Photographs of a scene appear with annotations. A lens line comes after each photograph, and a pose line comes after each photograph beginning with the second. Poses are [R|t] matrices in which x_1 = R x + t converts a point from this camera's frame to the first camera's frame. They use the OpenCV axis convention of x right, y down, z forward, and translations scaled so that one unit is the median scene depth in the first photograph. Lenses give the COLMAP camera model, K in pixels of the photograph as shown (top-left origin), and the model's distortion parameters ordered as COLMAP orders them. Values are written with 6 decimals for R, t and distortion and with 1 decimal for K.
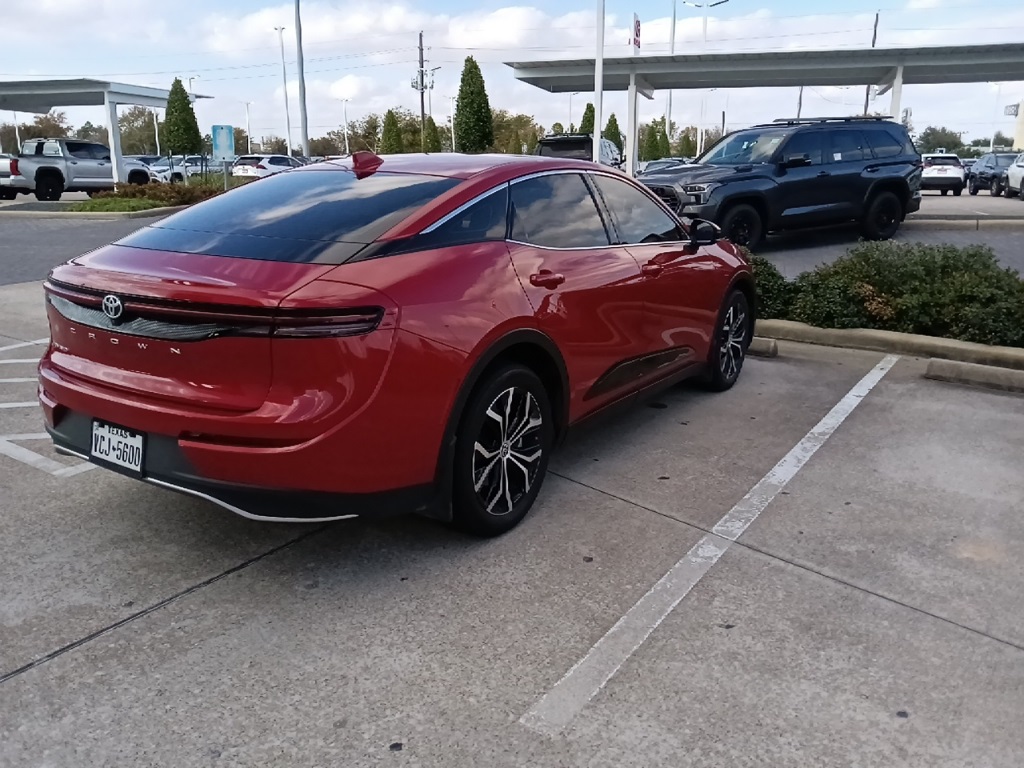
lens RADIAL K [[803.3, 0, 518.2], [0, 803.3, 385.4], [0, 0, 1]] dist [0.018059, -0.011878]
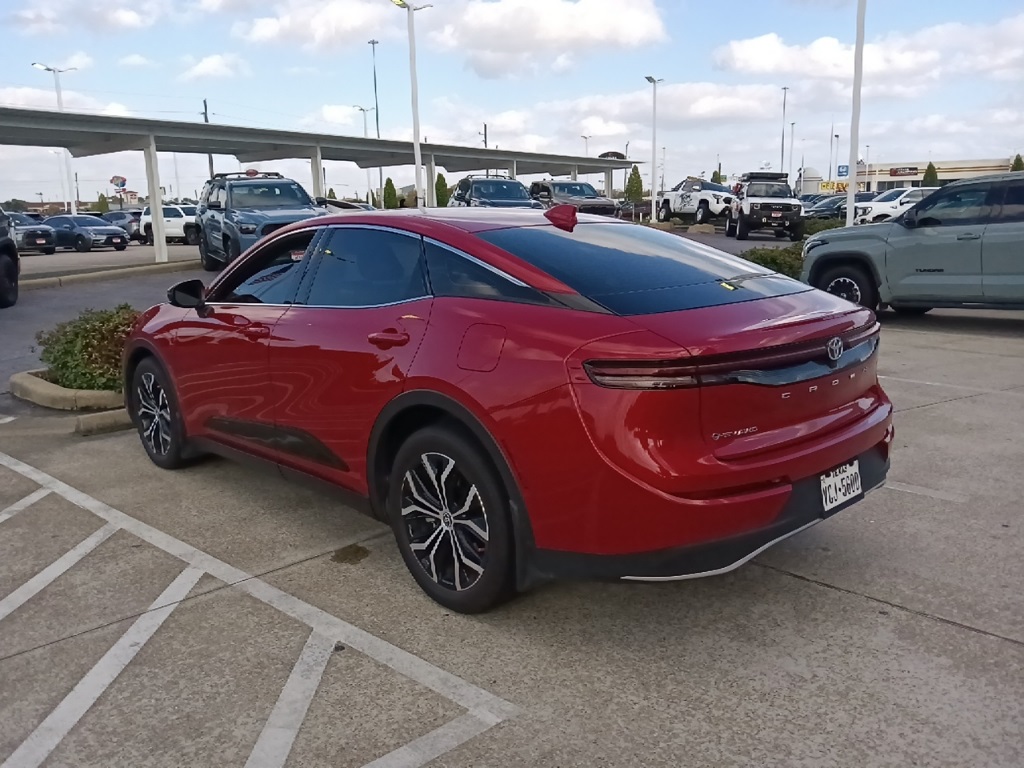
lens RADIAL K [[803.3, 0, 517.5], [0, 803.3, 384.5], [0, 0, 1]] dist [0.018059, -0.011878]
pose [[0.235592, -0.198892, 0.951283, -1.191497], [0.267478, 0.954302, 0.133280, -0.225282], [-0.934319, 0.223047, 0.278025, 0.831335]]
